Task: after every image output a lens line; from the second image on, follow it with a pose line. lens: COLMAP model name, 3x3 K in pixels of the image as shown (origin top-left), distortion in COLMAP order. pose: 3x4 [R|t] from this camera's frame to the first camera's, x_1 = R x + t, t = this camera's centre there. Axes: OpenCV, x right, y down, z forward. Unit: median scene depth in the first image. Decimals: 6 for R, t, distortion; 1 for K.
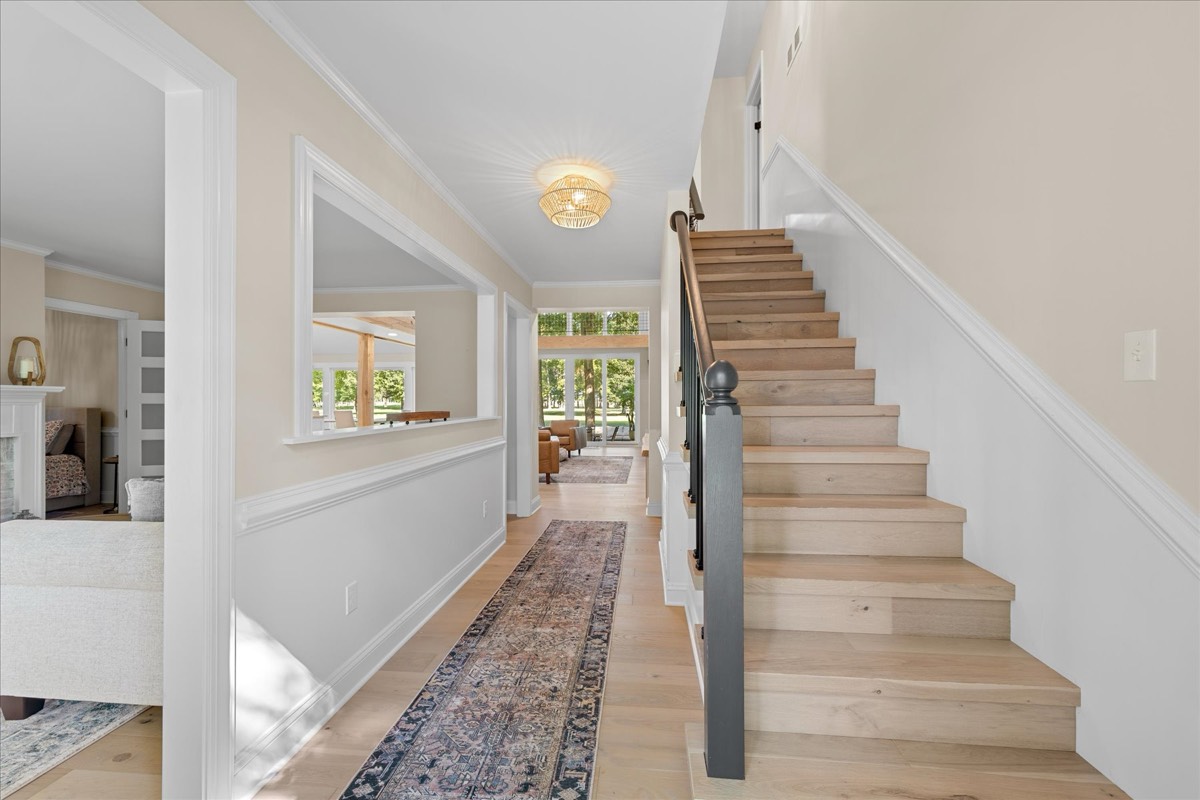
lens RADIAL K [[513.6, 0, 600.8], [0, 513.6, 399.5], [0, 0, 1]] dist [-0.000281, 0.000833]
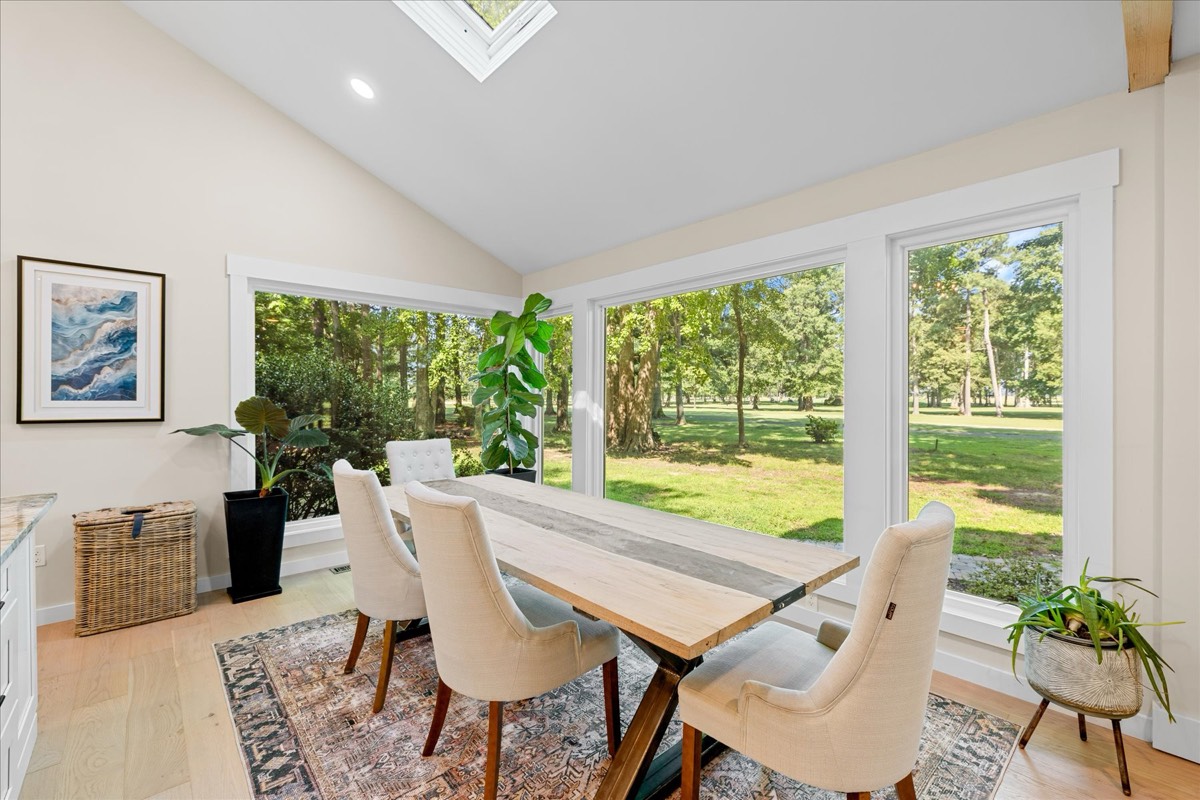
lens RADIAL K [[513.6, 0, 602.3], [0, 513.6, 395.9], [0, 0, 1]] dist [-0.000281, 0.000833]
pose [[-0.690012, 0.072737, -0.720134, 0.136751], [0.051065, 0.997351, 0.051809, 0.098933], [0.721995, -0.001025, -0.691898, 1.908901]]
